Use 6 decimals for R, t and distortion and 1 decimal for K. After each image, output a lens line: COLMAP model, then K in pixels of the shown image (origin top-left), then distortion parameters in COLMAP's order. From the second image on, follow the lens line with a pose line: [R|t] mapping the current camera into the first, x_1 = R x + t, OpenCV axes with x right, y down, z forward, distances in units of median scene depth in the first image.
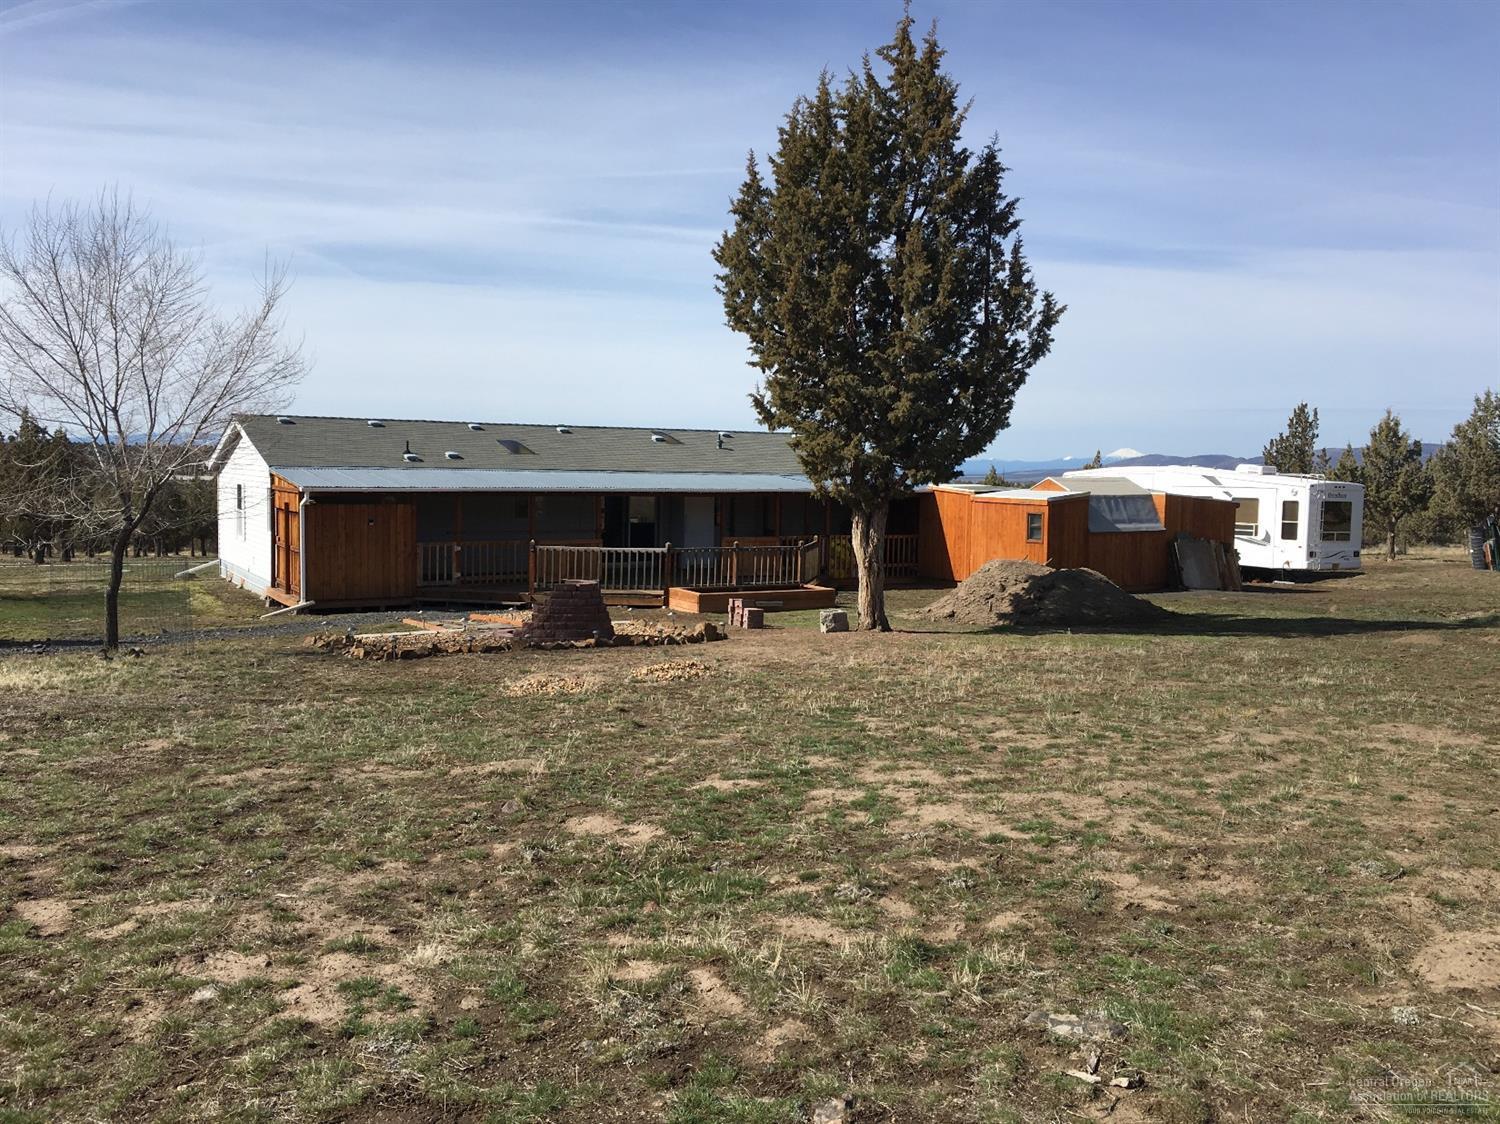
lens RADIAL K [[1272.9, 0, 750.0], [0, 1272.9, 562.0], [0, 0, 1]] dist [0.006776, 0.000760]
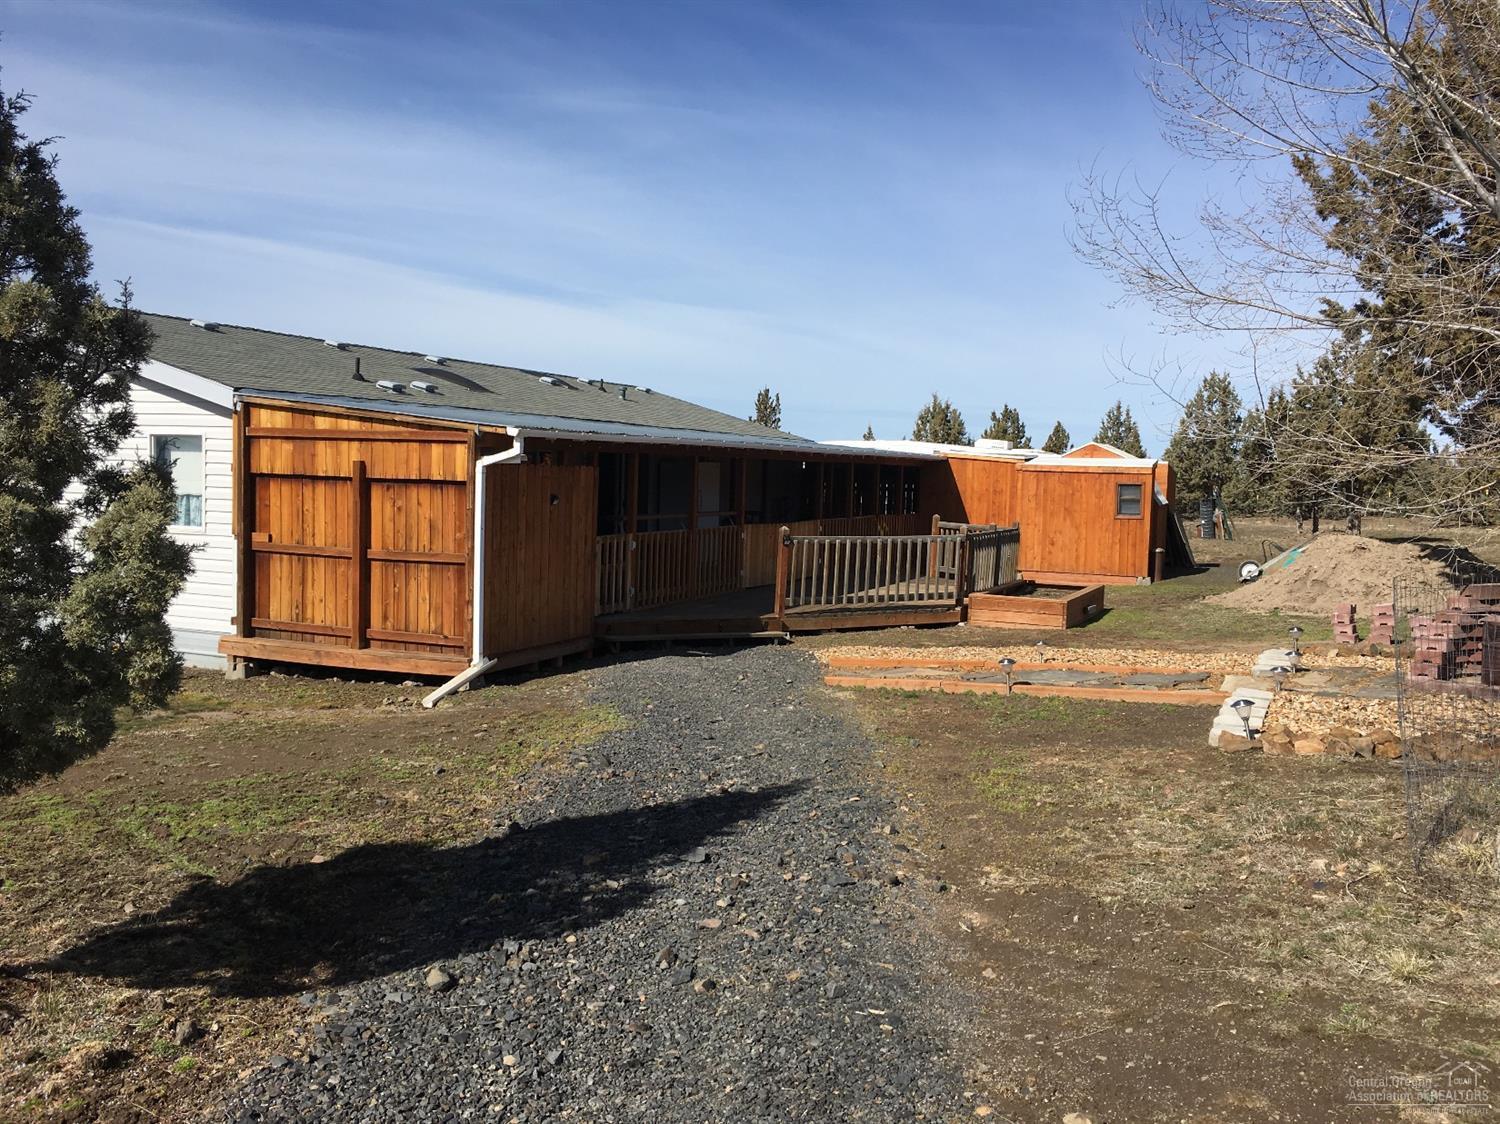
lens RADIAL K [[1272.9, 0, 750.0], [0, 1272.9, 562.0], [0, 0, 1]] dist [0.006776, 0.000760]
pose [[0.790224, -0.040043, 0.611509, -0.492837], [0.036549, 0.999166, 0.018197, -0.010796], [-0.611728, 0.007970, 0.791028, 0.483634]]
